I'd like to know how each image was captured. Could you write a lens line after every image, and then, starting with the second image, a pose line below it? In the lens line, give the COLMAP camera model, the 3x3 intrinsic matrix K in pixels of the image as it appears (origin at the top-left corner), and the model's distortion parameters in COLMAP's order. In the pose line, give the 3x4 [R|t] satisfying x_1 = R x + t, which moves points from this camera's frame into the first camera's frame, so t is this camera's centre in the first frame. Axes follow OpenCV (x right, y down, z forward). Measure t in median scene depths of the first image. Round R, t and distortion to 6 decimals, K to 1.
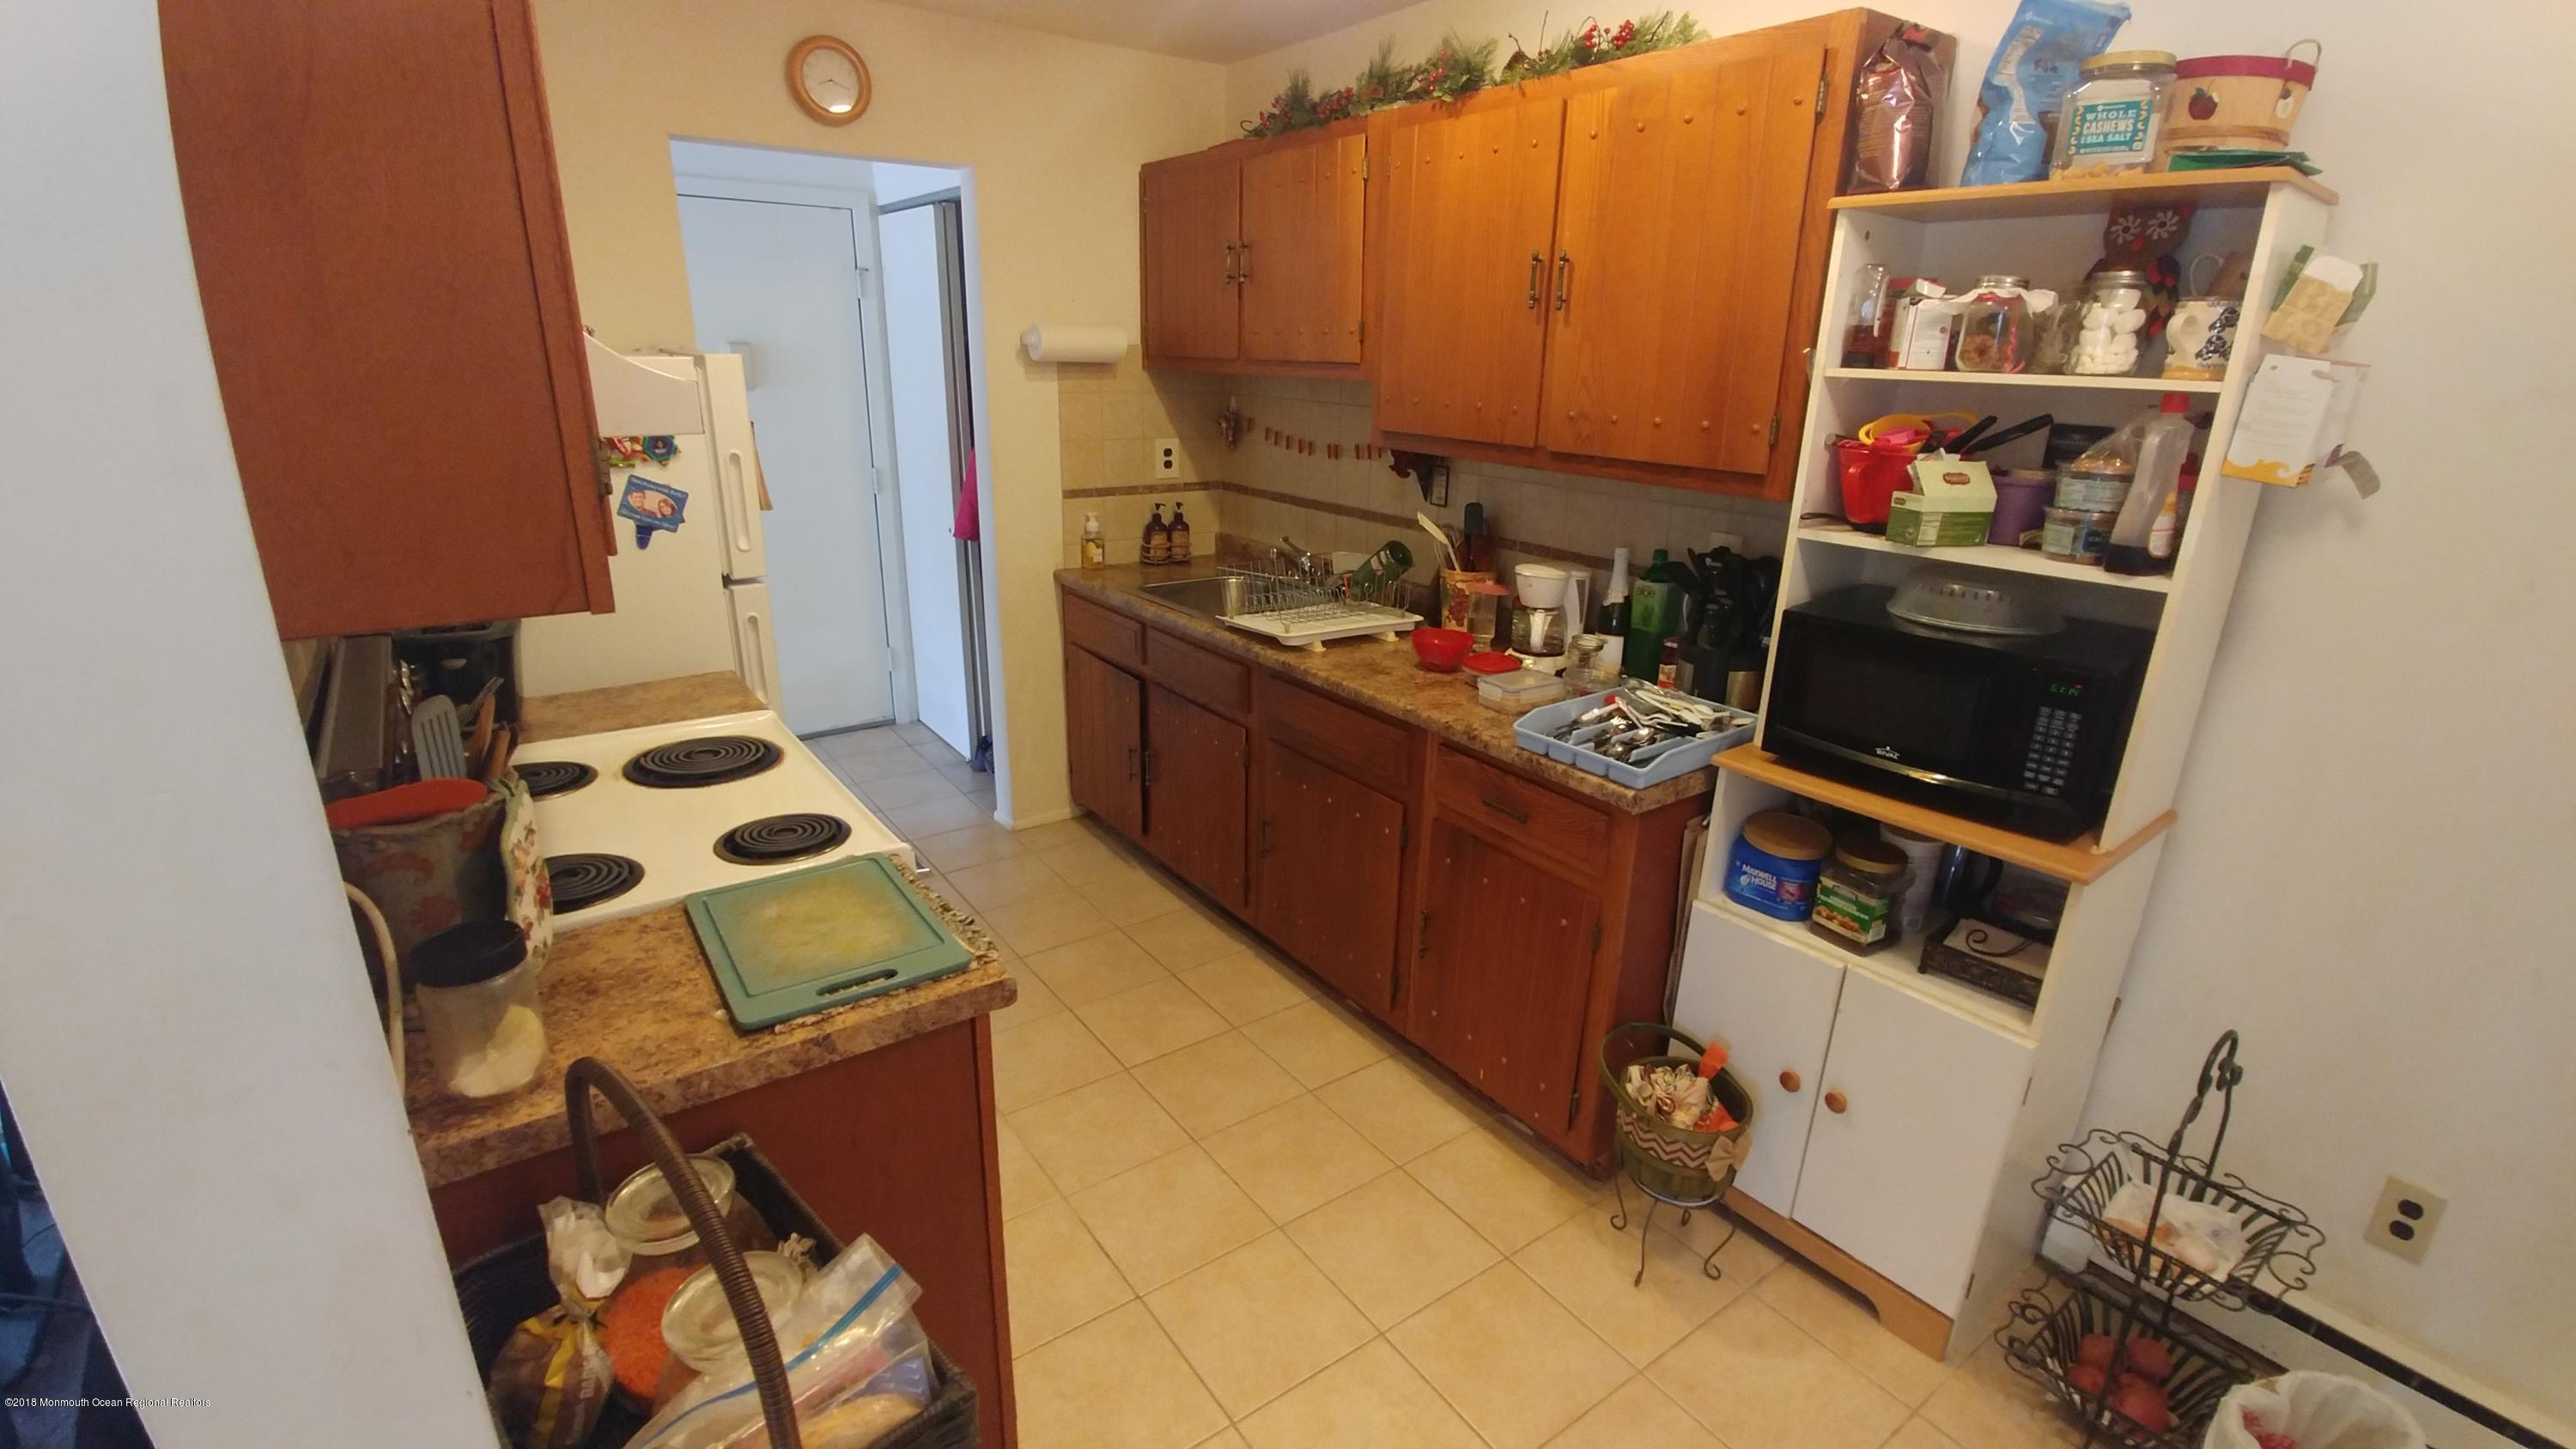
lens RADIAL K [[1156.2, 0, 1265.8], [0, 1156.2, 720.3], [0, 0, 1]] dist [-0.010901, 0.003543]
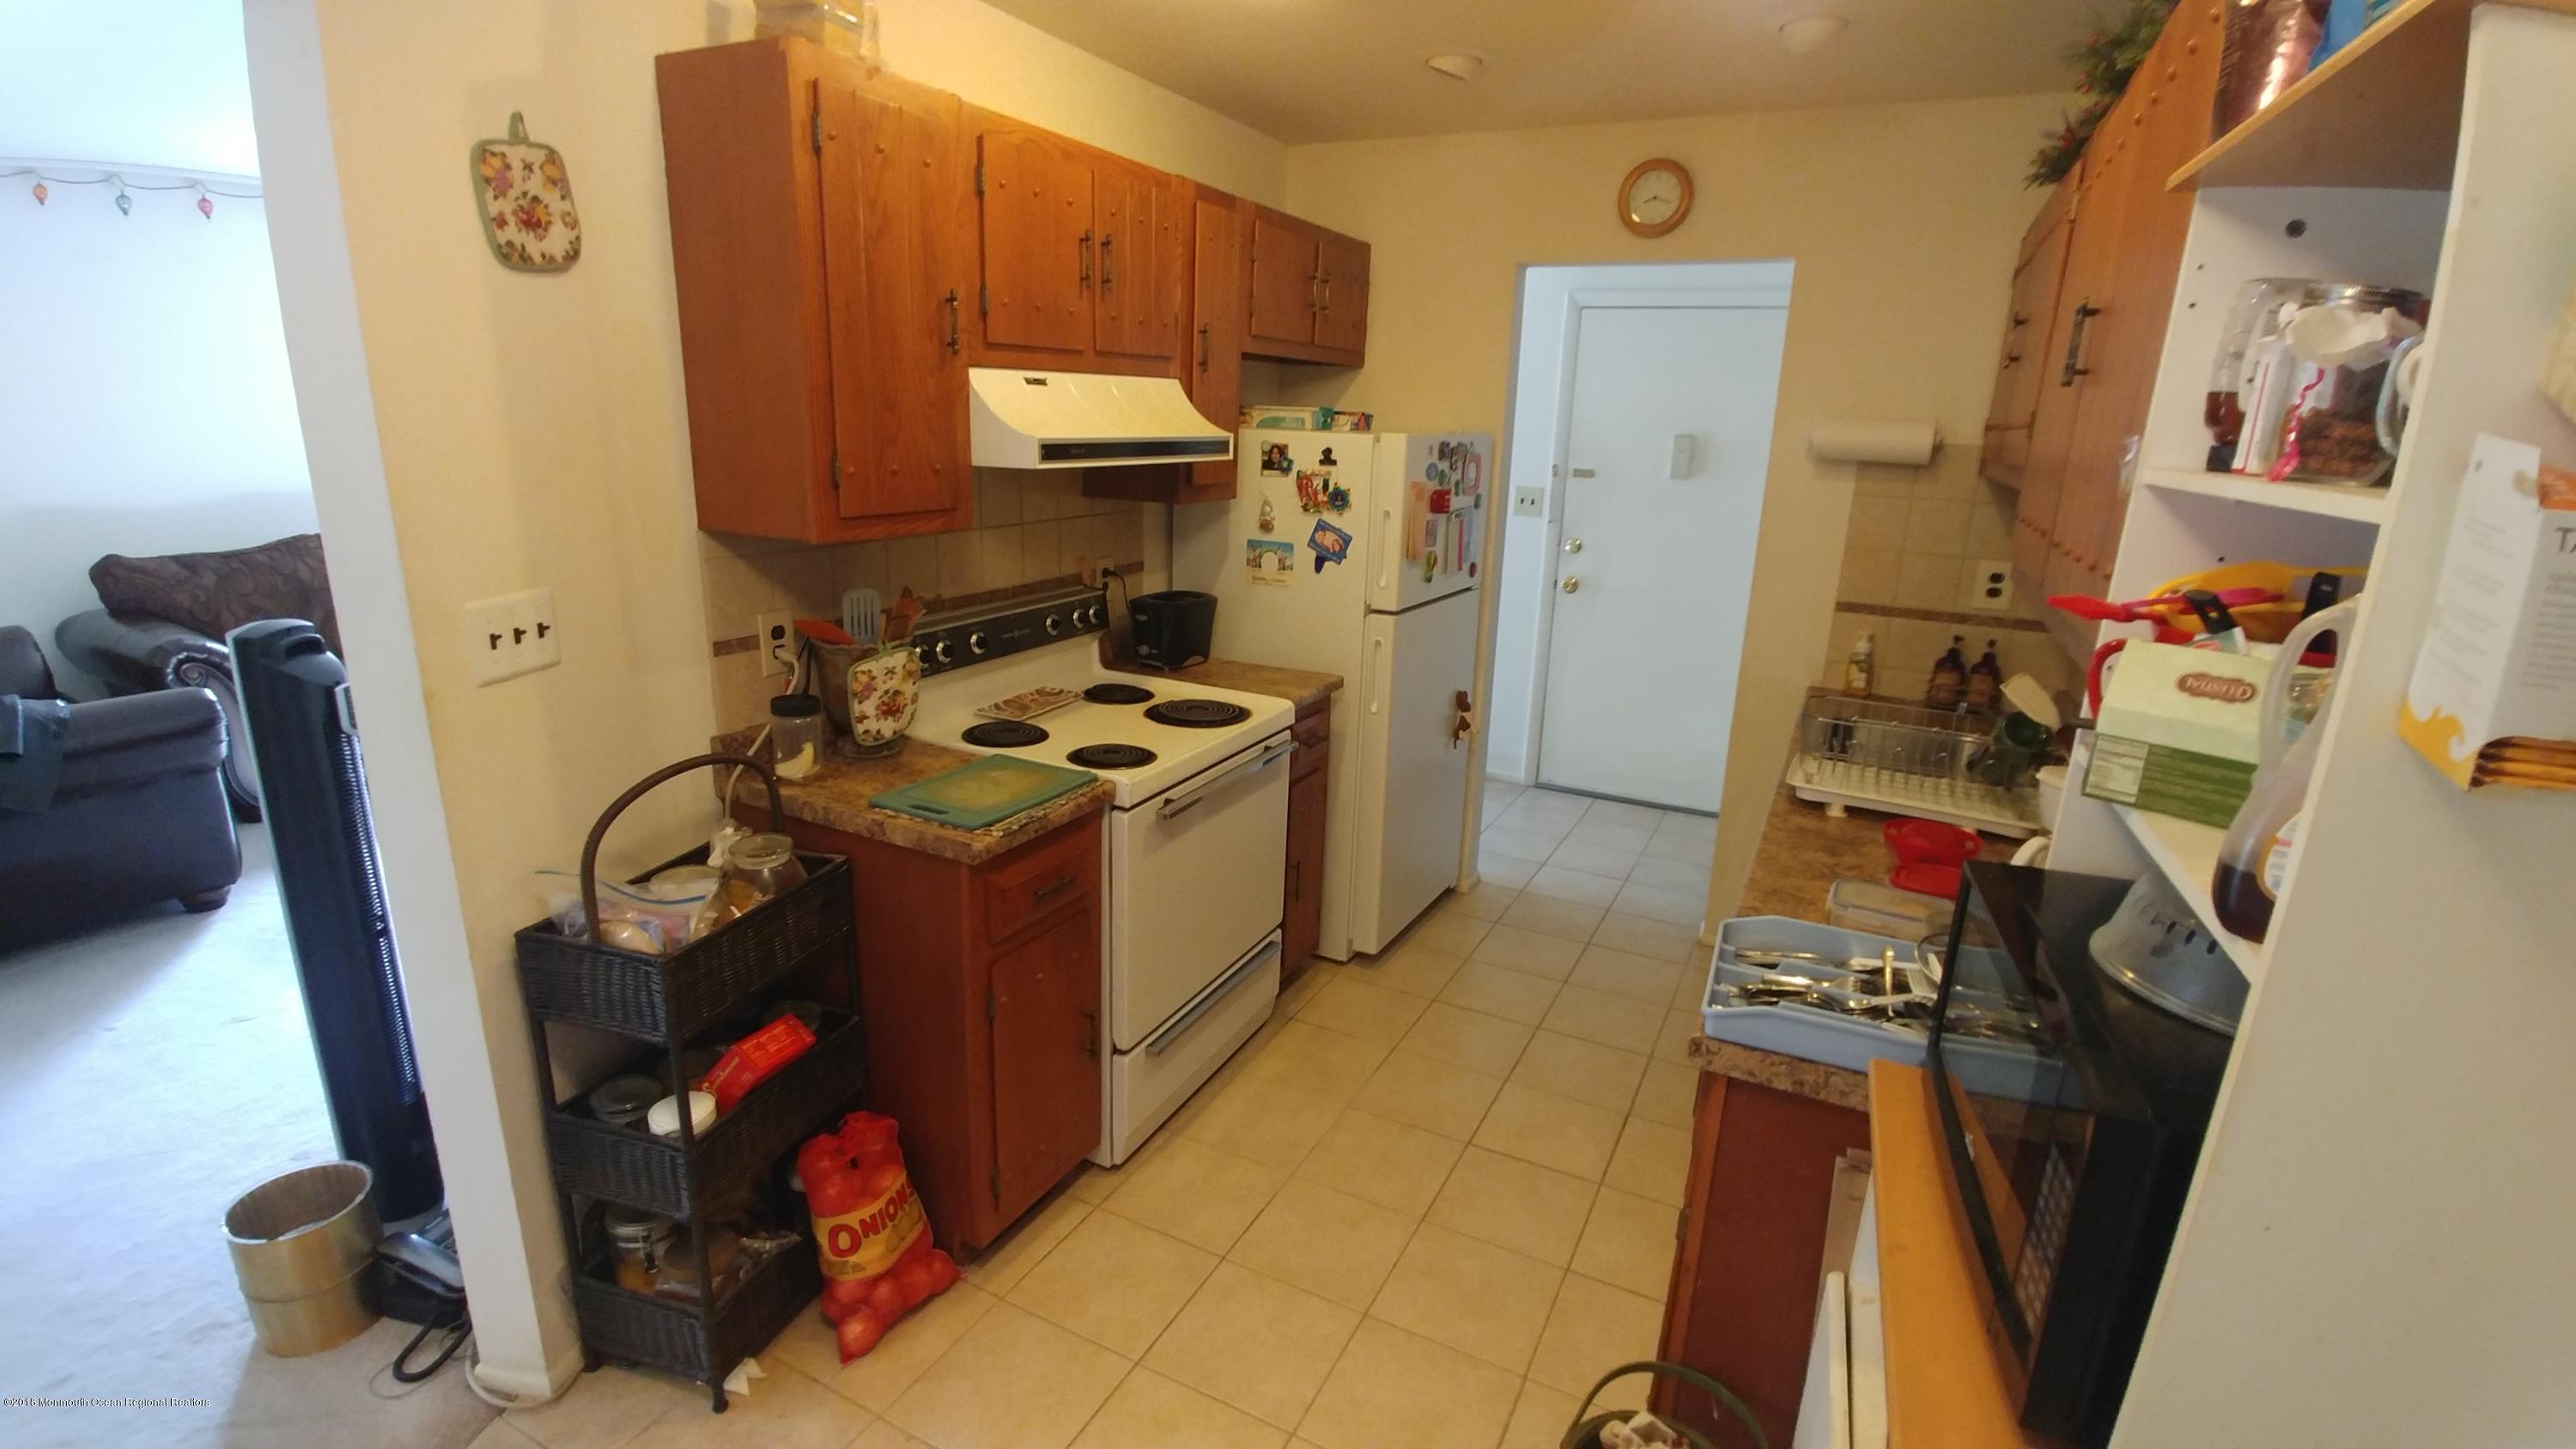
lens RADIAL K [[1156.2, 0, 1268.2], [0, 1156.2, 731.5], [0, 0, 1]] dist [-0.010901, 0.003543]
pose [[0.465528, 0.235124, -0.853229, 0.541943], [-0.302450, 0.948288, 0.096300, -0.074734], [0.831750, 0.213229, 0.512568, 0.261008]]
